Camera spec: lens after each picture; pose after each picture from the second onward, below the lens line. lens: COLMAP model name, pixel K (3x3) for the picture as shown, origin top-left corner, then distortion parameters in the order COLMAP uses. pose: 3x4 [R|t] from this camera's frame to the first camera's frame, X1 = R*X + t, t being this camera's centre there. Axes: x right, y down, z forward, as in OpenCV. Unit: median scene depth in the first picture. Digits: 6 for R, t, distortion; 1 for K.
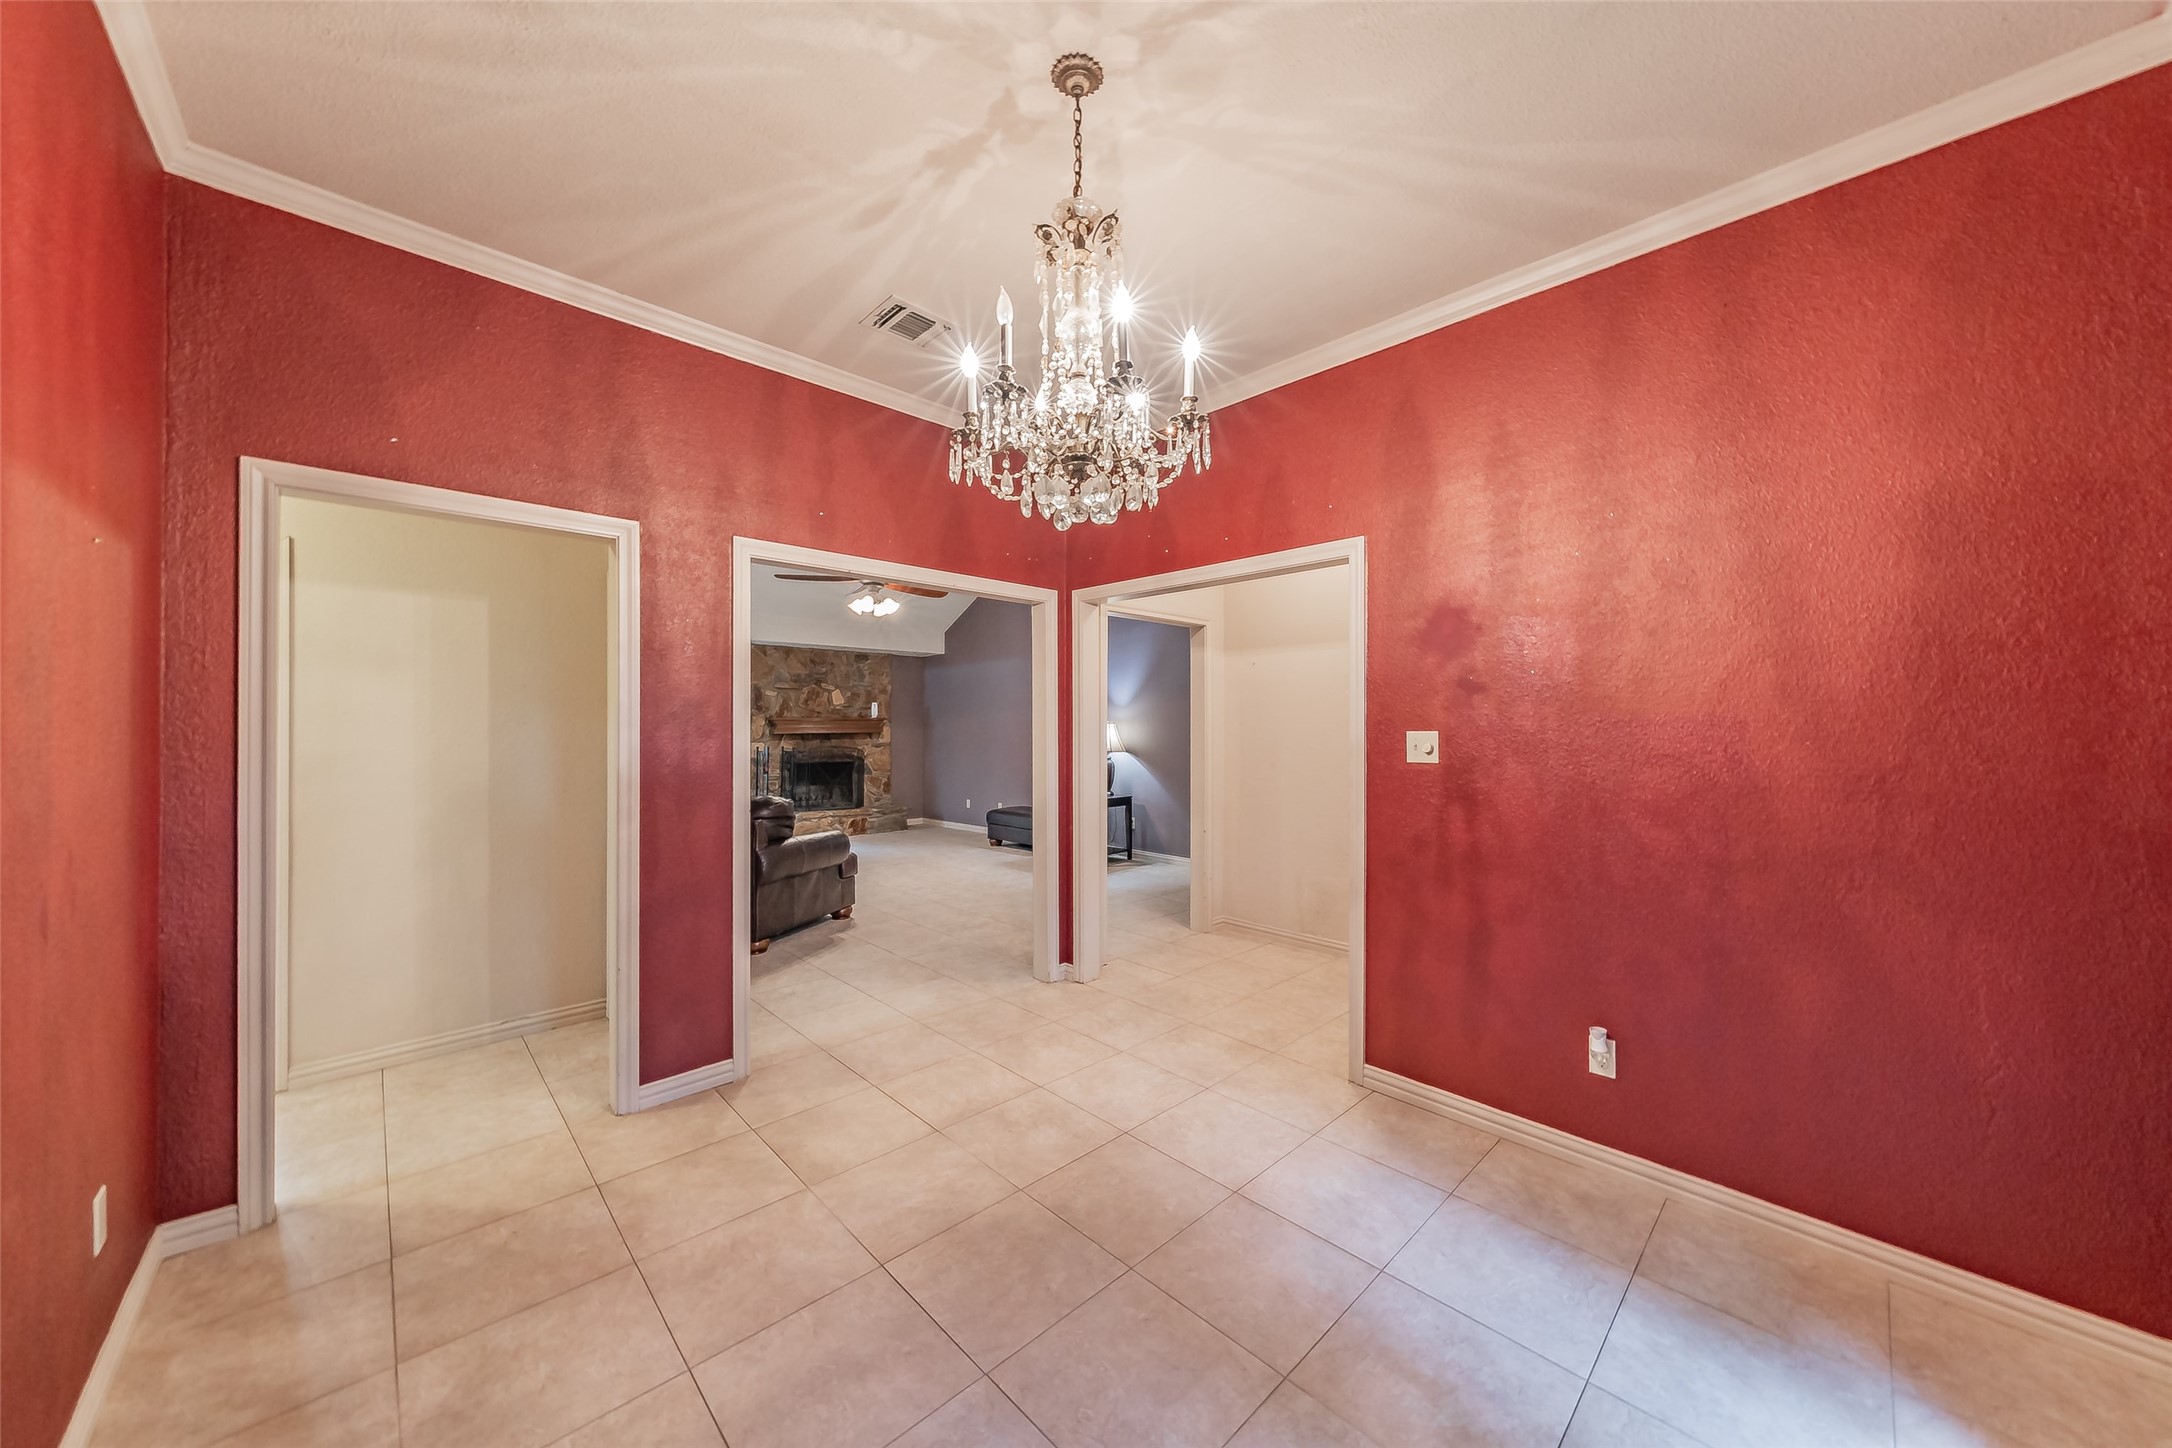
lens RADIAL K [[758.7, 0, 1091.0], [0, 758.7, 721.1], [0, 0, 1]] dist [-0.001523, 0.000018]
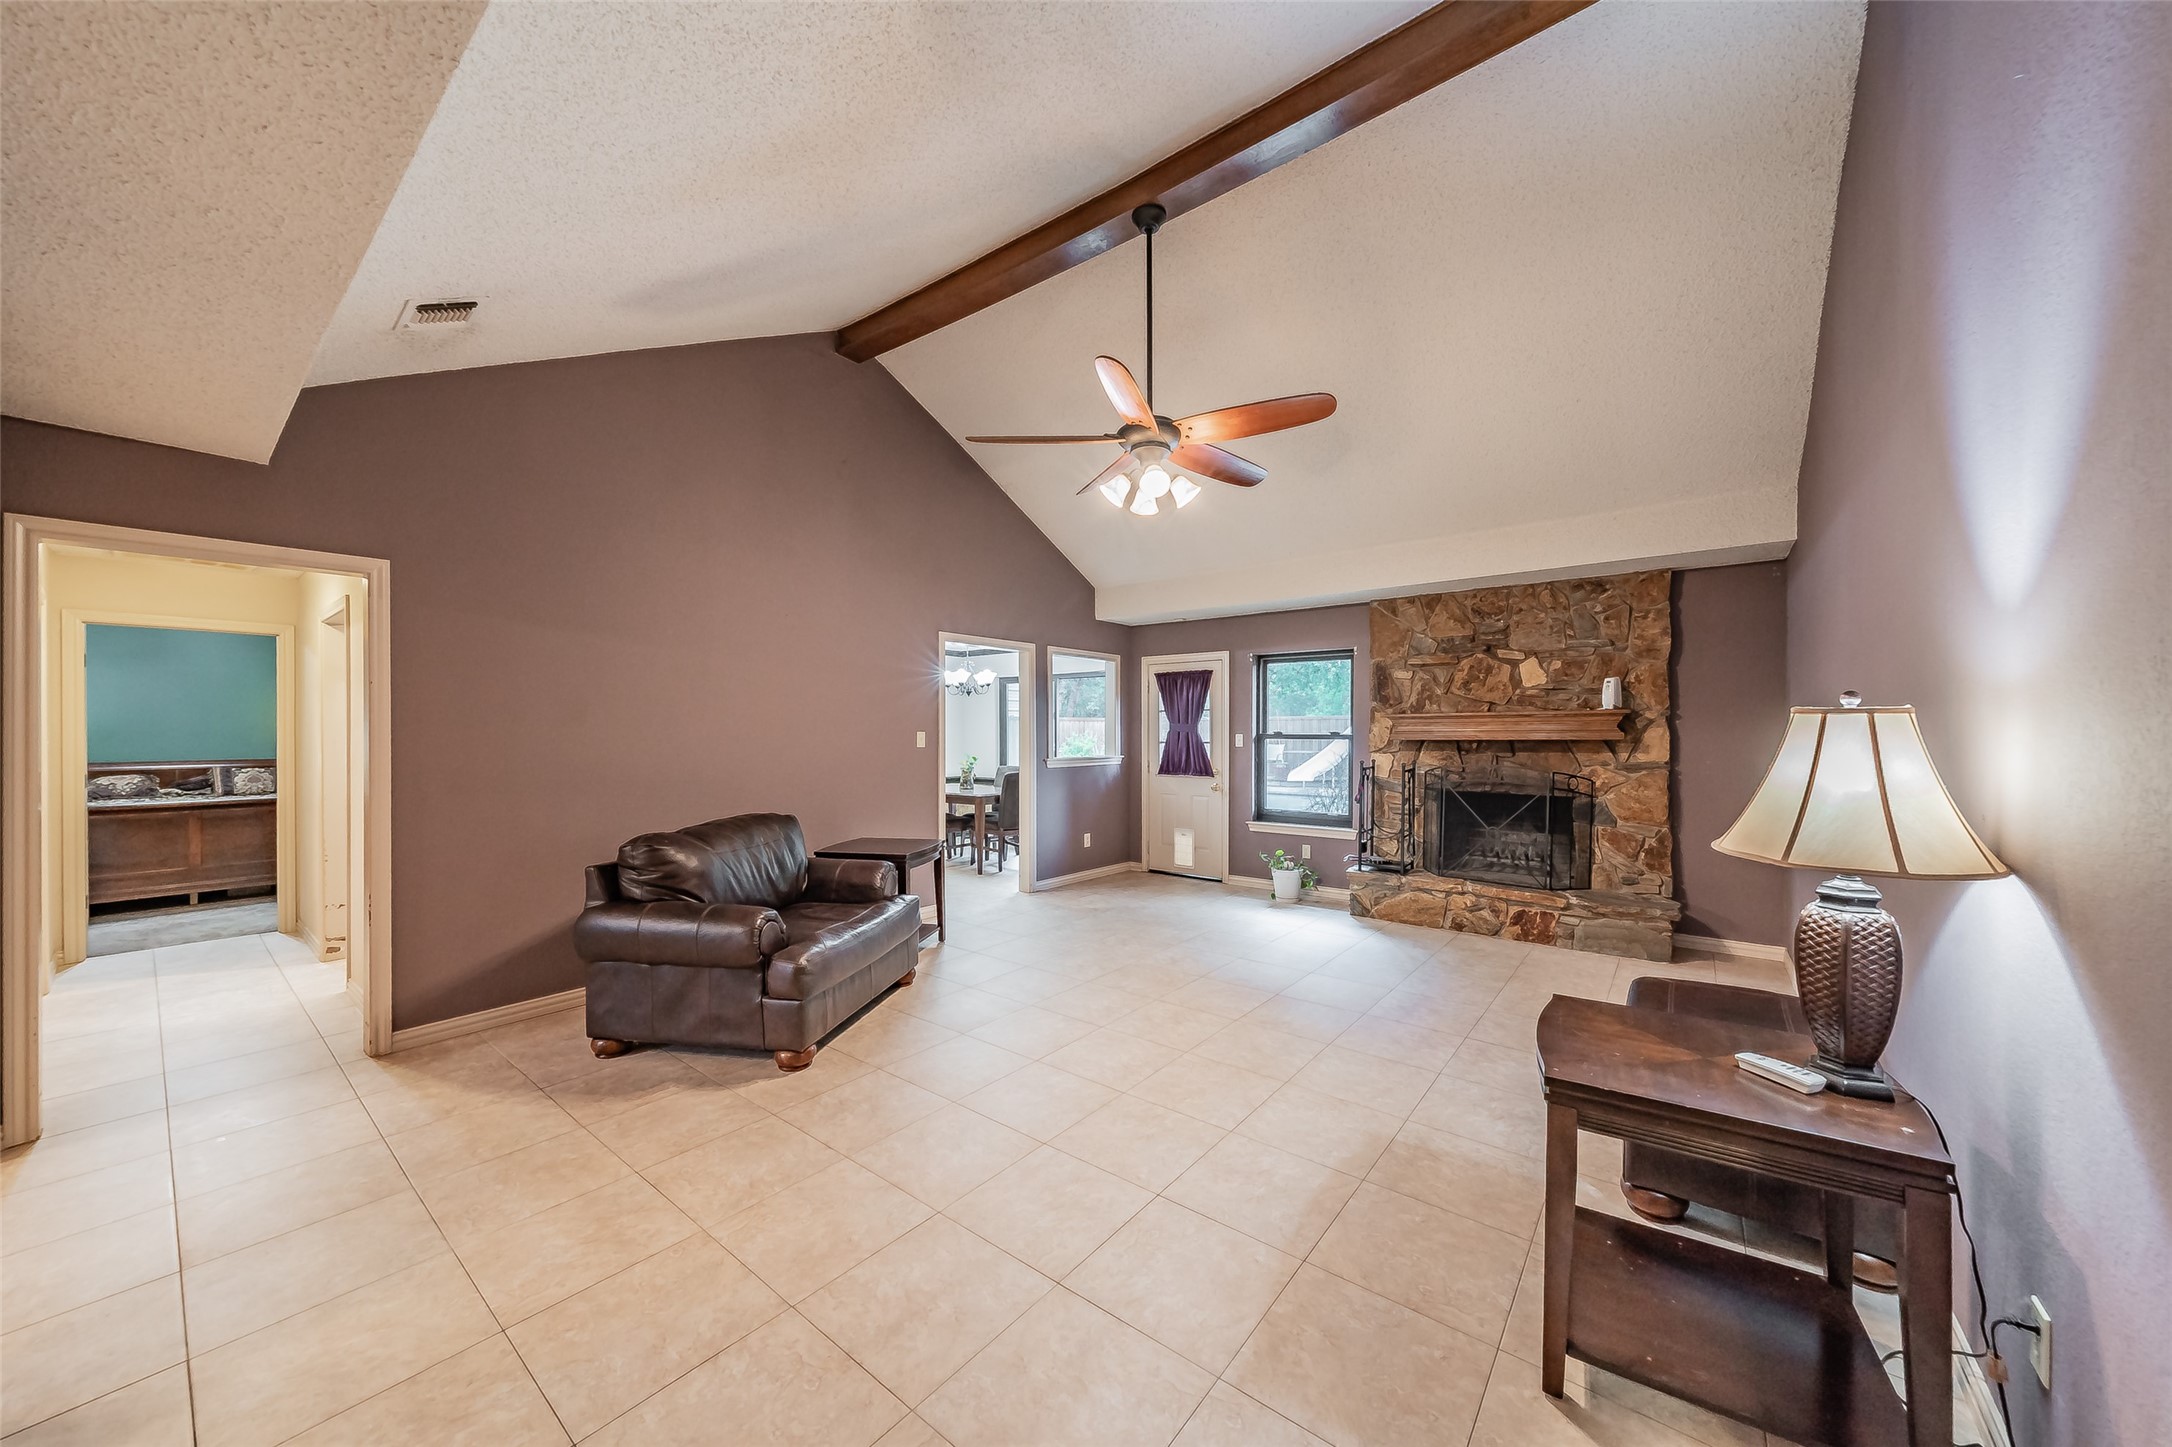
lens RADIAL K [[758.7, 0, 1086.7], [0, 758.7, 740.2], [0, 0, 1]] dist [-0.001523, 0.000018]
pose [[0.170274, 0.001365, -0.985396, 0.132959], [0.001736, 0.999997, 0.001685, 0.014073], [0.985395, -0.001998, 0.170271, 0.608723]]
